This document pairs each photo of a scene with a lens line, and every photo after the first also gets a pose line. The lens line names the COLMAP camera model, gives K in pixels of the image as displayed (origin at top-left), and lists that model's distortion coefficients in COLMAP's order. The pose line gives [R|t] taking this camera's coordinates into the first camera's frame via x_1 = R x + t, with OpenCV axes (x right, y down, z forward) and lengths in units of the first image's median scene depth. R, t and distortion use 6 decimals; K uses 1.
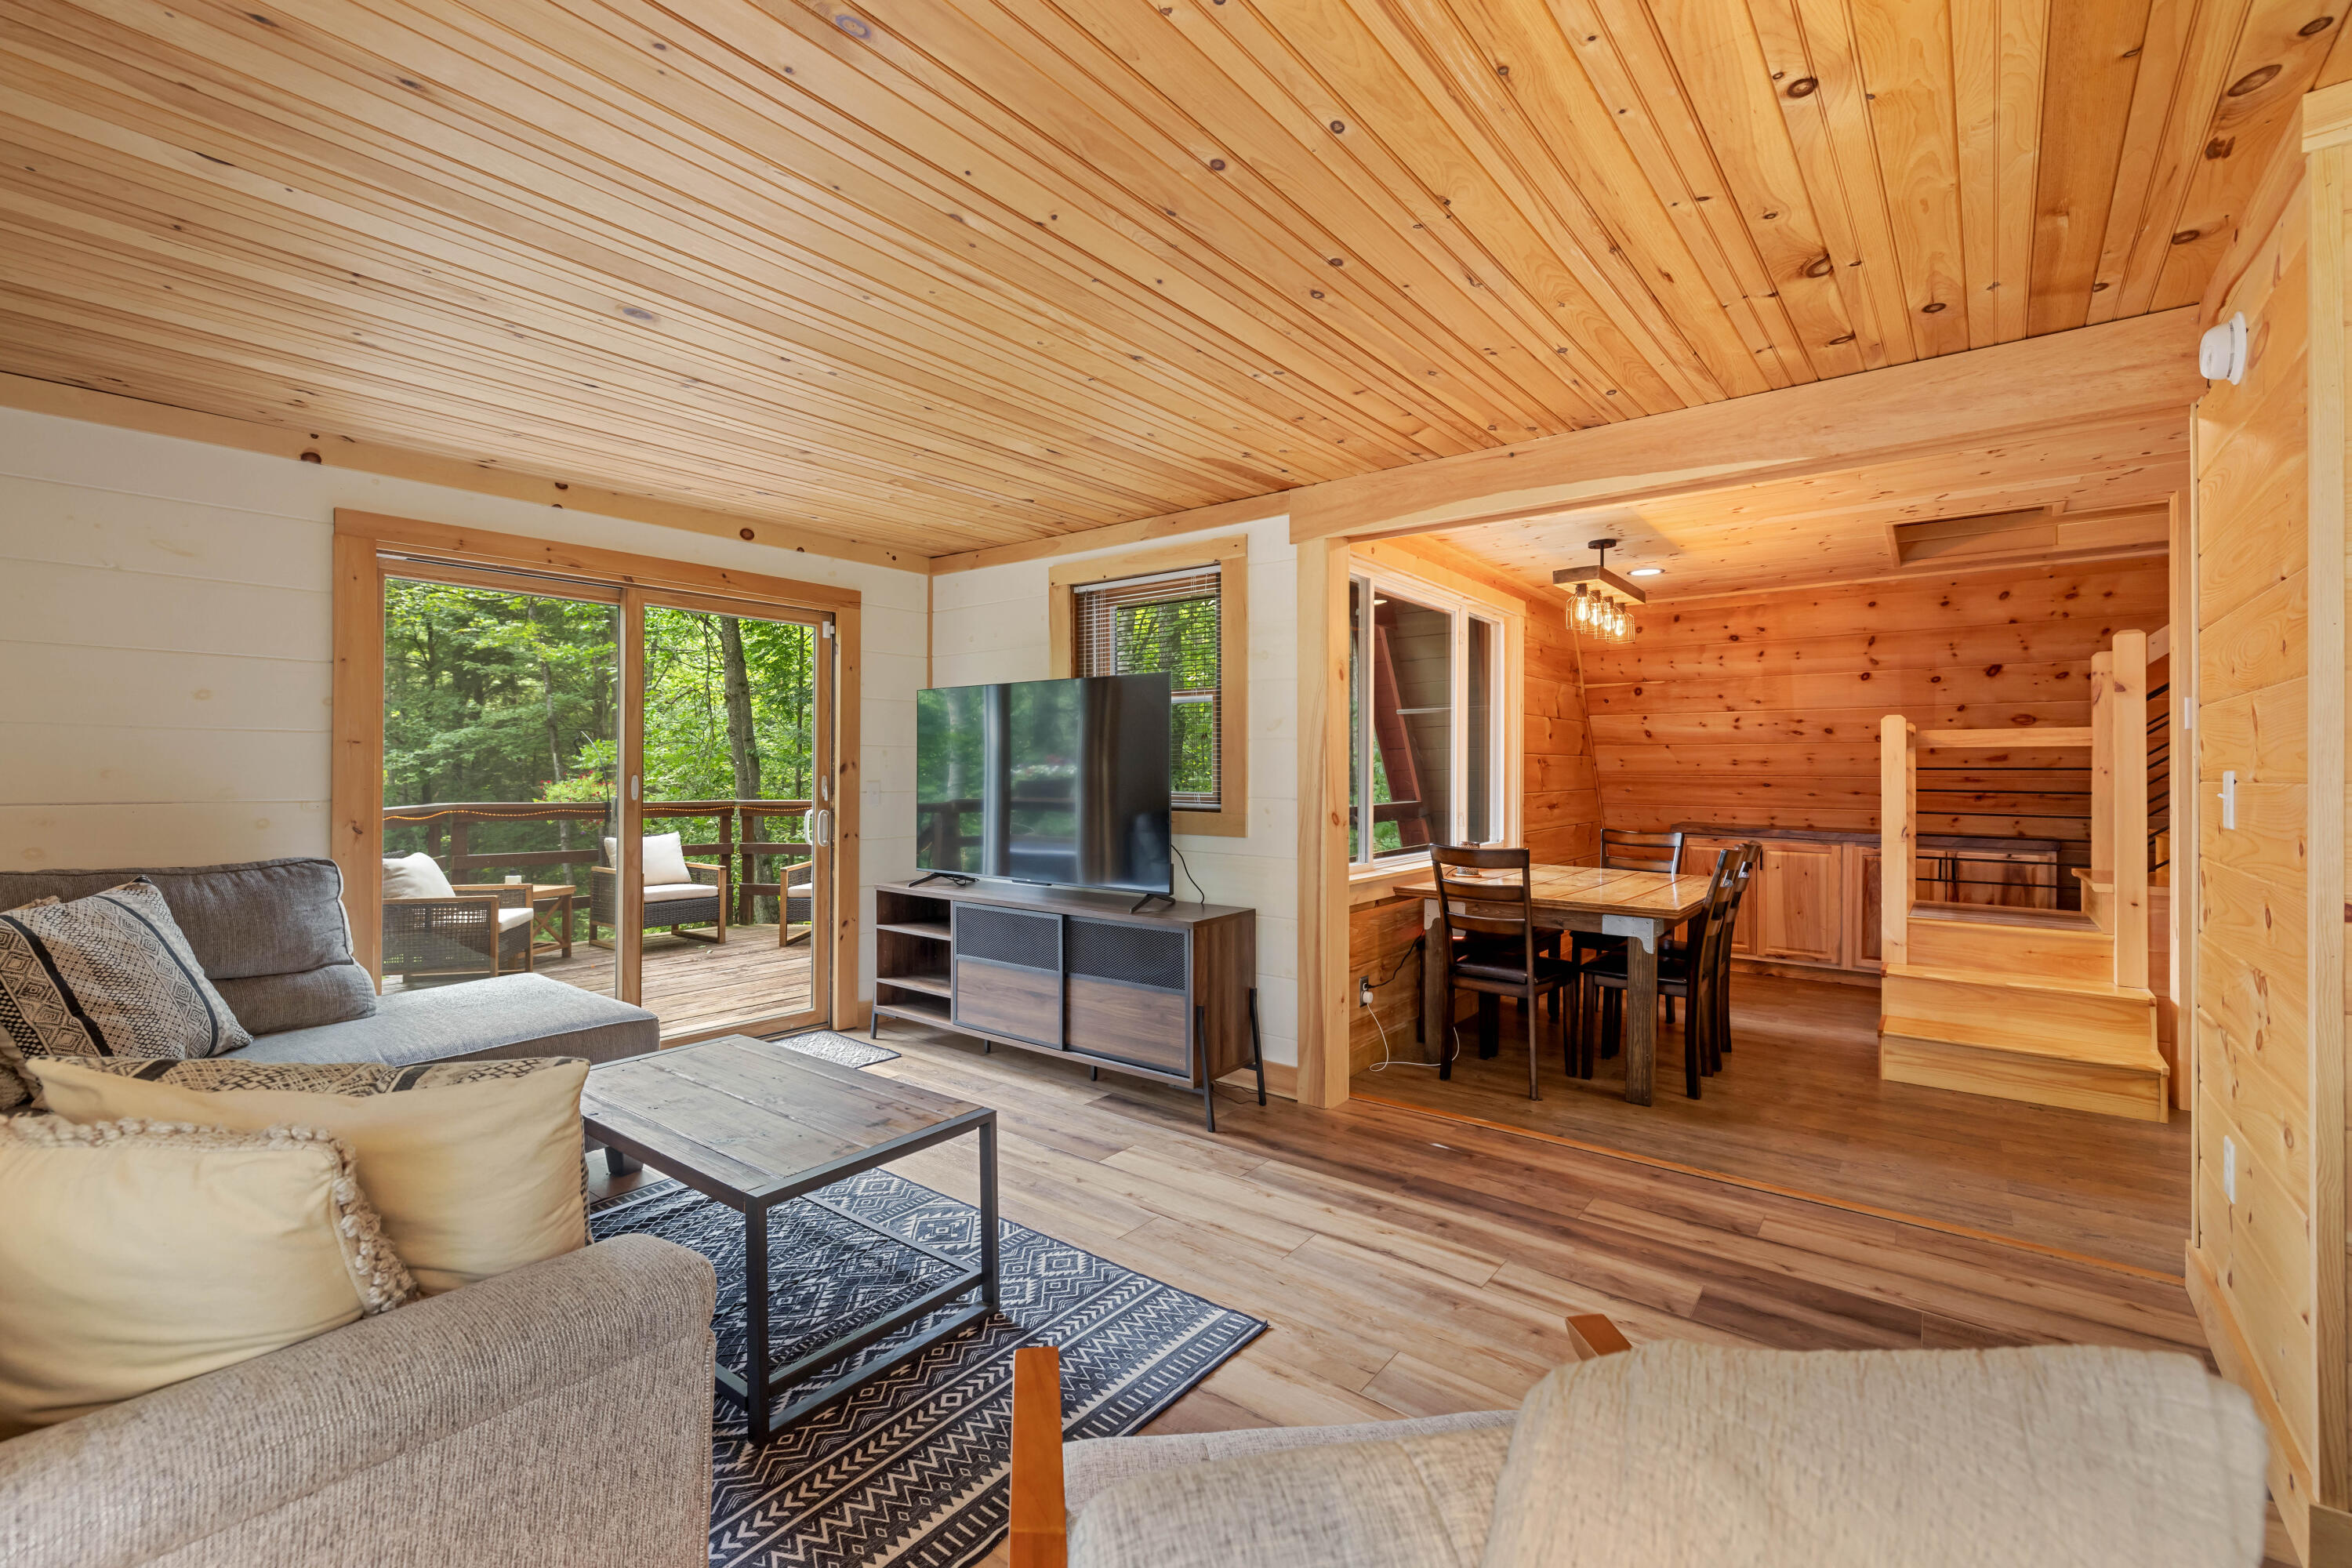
lens RADIAL K [[980.4, 0, 1154.4], [0, 980.4, 767.5], [0, 0, 1]] dist [-0.000209, -0.000405]
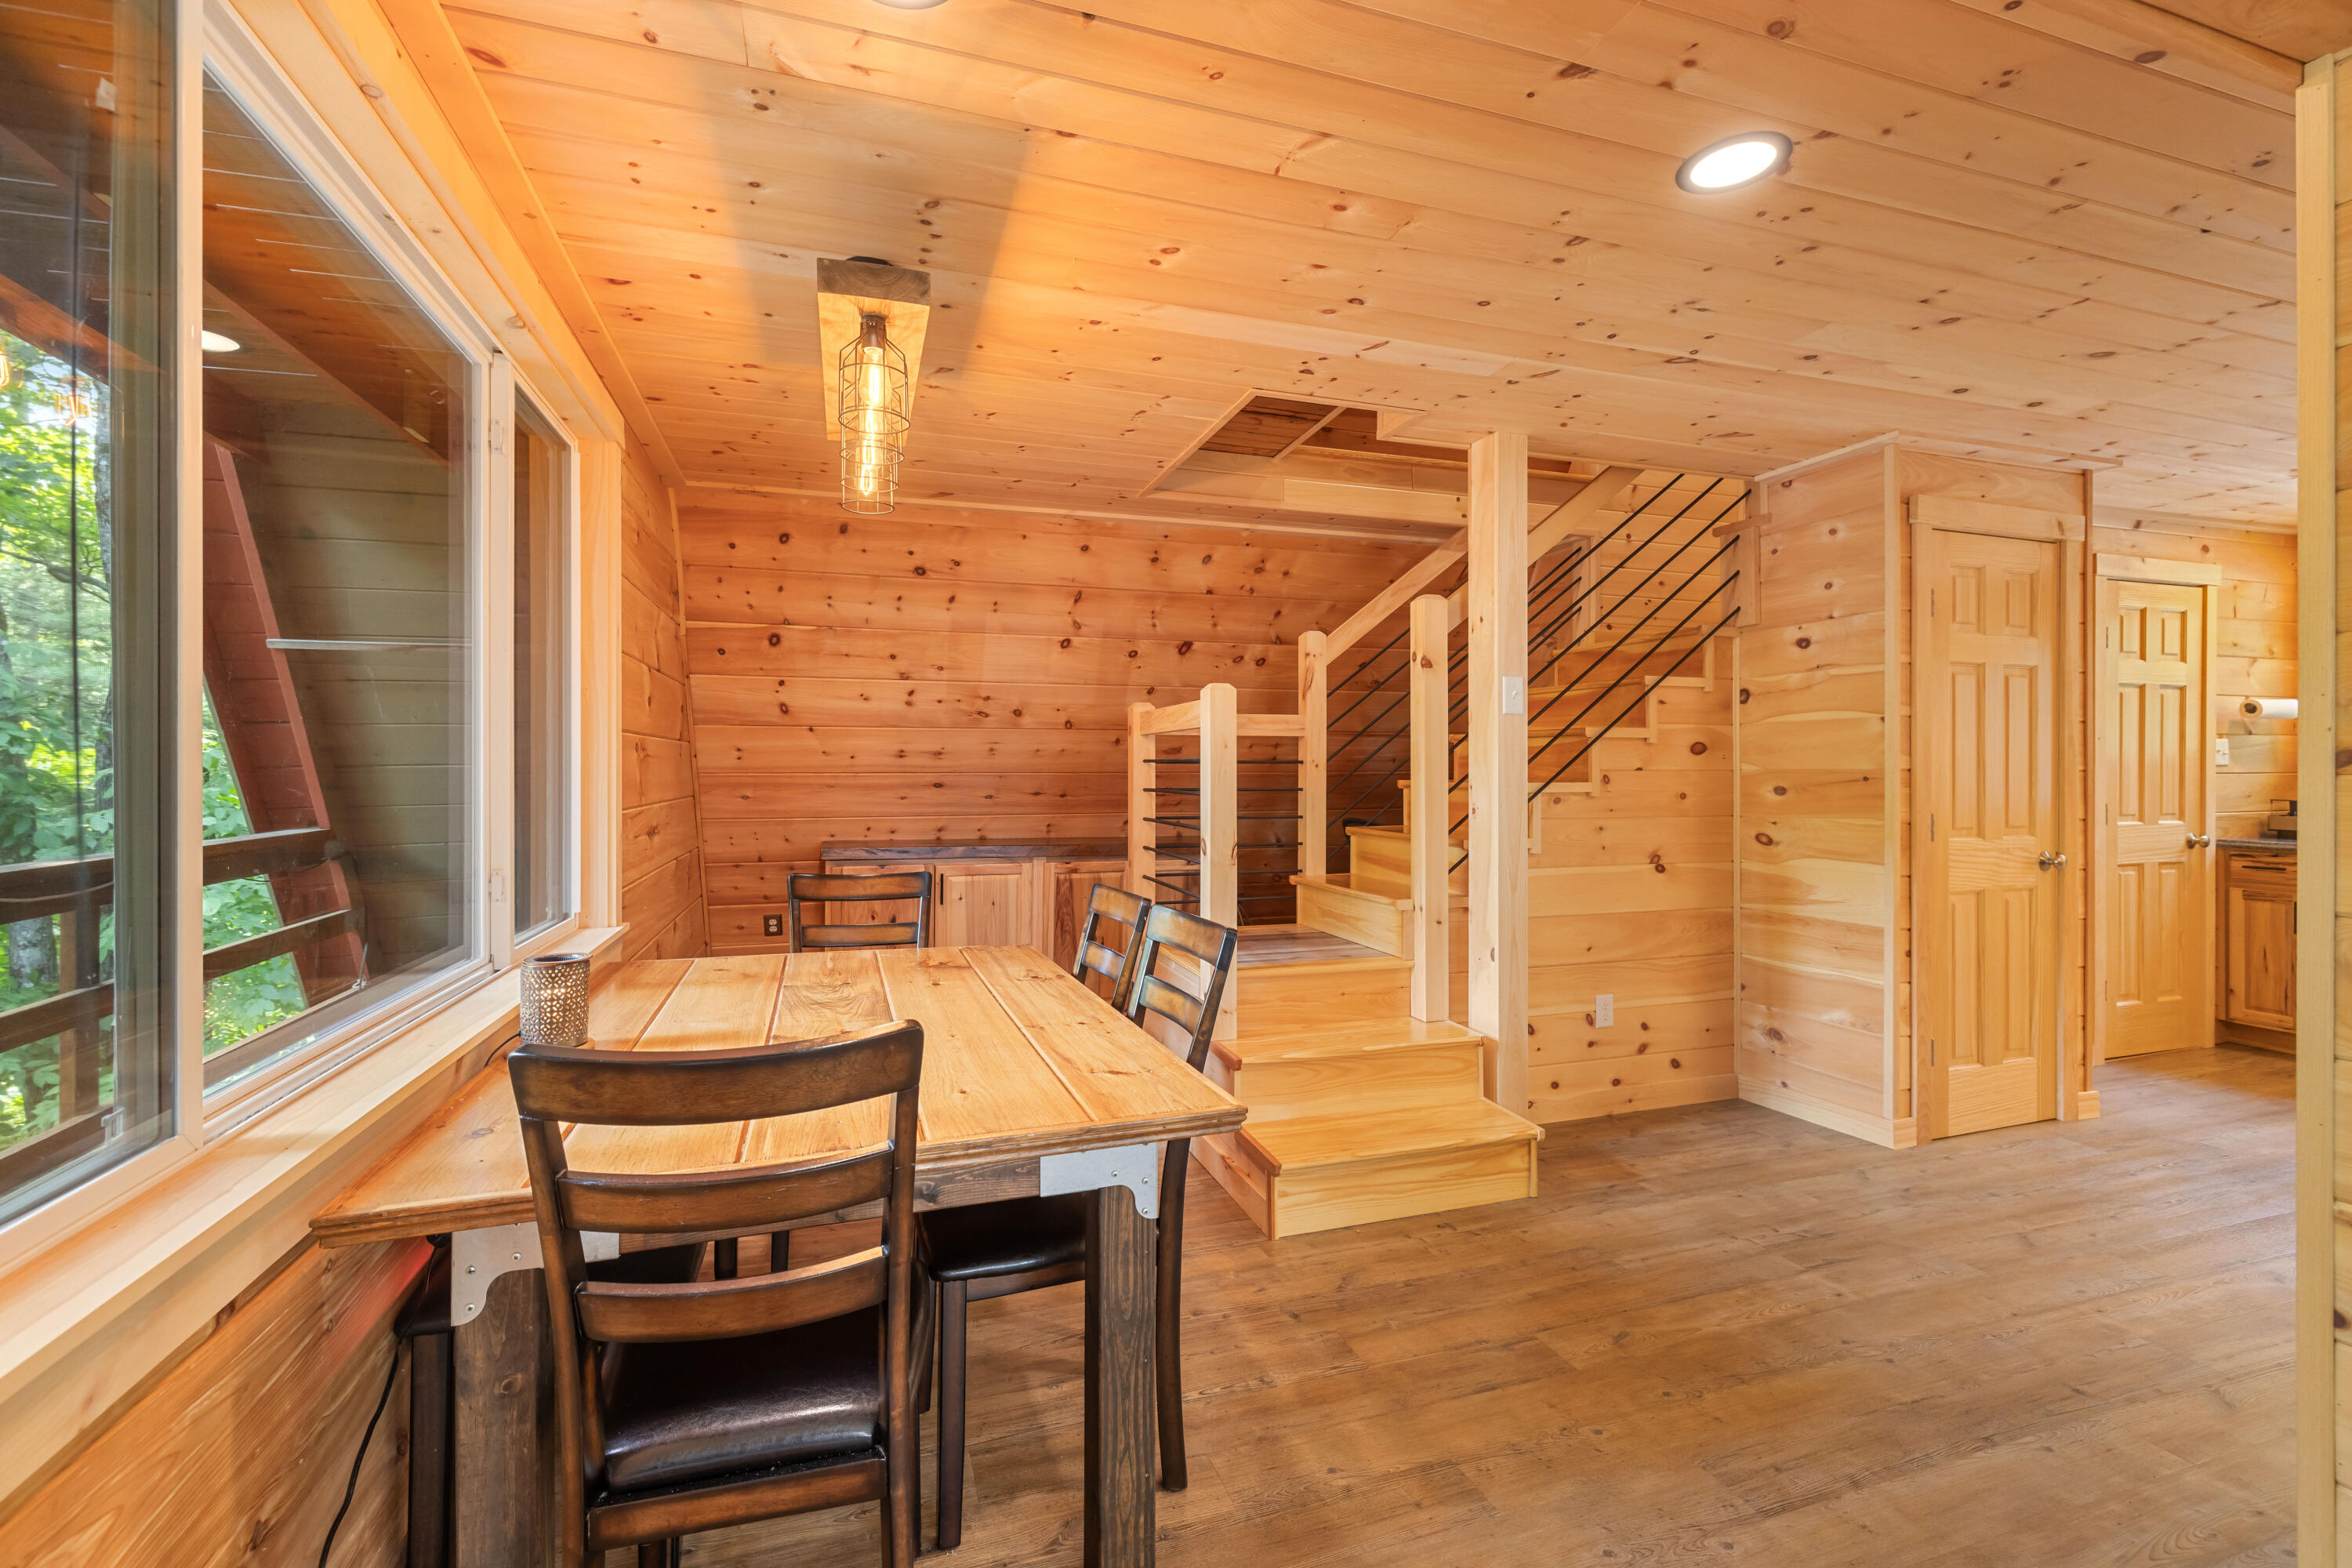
lens RADIAL K [[991.7, 0, 1167.6], [0, 991.7, 773.0], [0, 0, 1]] dist [-0.001284, -0.000353]
pose [[0.546518, -0.006115, 0.837425, 0.117235], [0.000412, 0.999975, 0.007034, 0.004005], [-0.837447, -0.003499, 0.546507, 0.524094]]
